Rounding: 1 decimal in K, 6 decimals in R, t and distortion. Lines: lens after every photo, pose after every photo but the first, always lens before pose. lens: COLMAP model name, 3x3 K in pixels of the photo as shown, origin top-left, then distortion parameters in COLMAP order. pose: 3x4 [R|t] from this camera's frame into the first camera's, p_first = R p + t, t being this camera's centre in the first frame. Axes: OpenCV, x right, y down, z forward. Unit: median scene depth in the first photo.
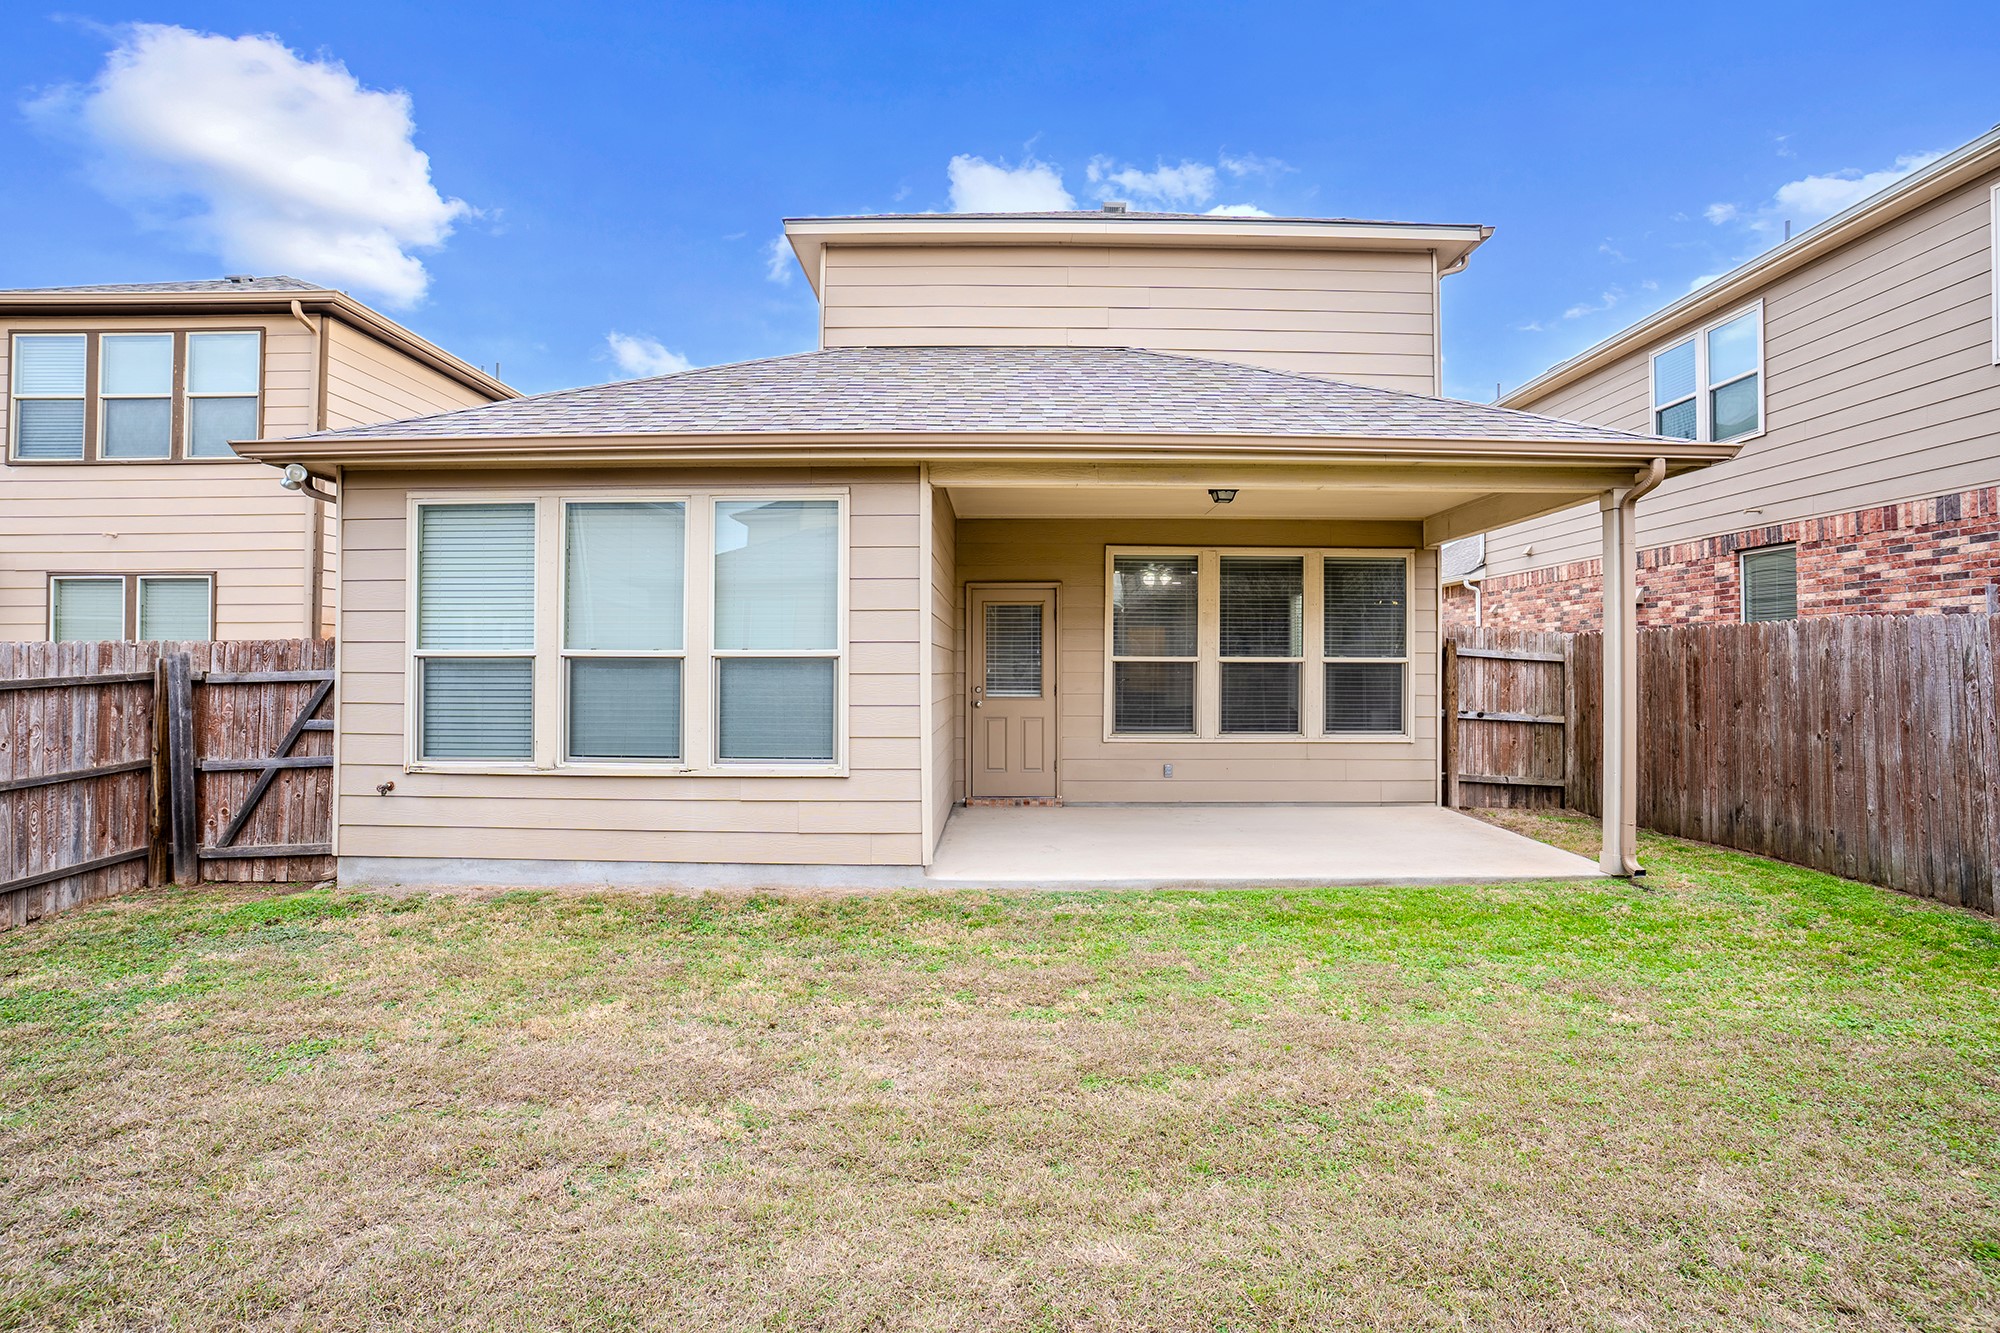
lens RADIAL K [[943.5, 0, 998.6], [0, 943.5, 666.0], [0, 0, 1]] dist [-0.035636, 0.002431]
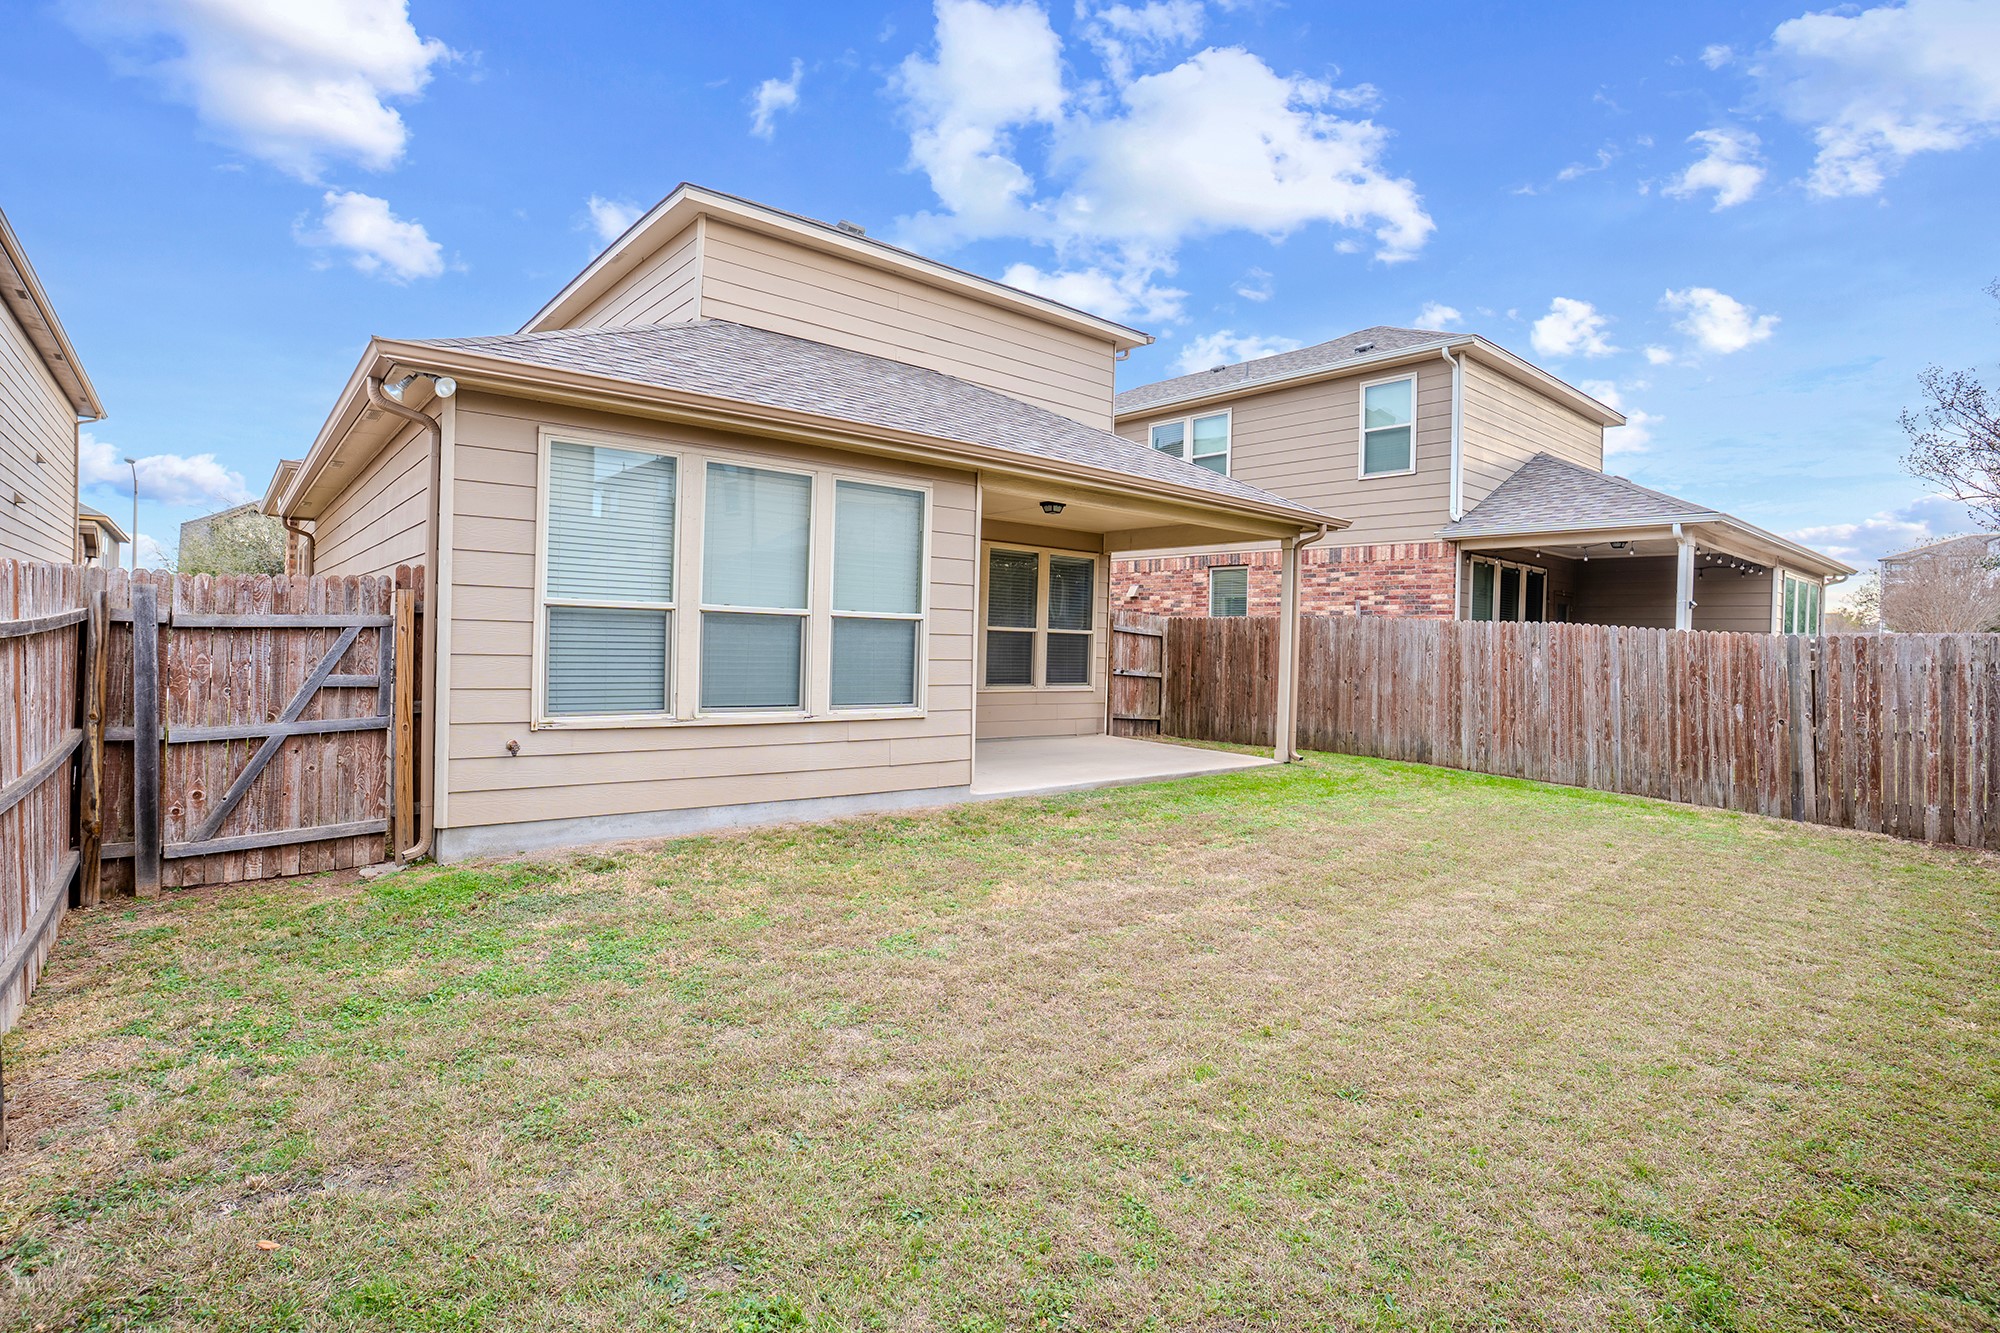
lens RADIAL K [[943.5, 0, 1007.2], [0, 943.5, 664.1], [0, 0, 1]] dist [-0.035636, 0.002431]
pose [[0.769403, 0.003805, 0.638753, -0.808850], [-0.025634, 0.999361, 0.024923, 0.012941], [-0.638249, -0.035549, 0.769008, -0.012915]]
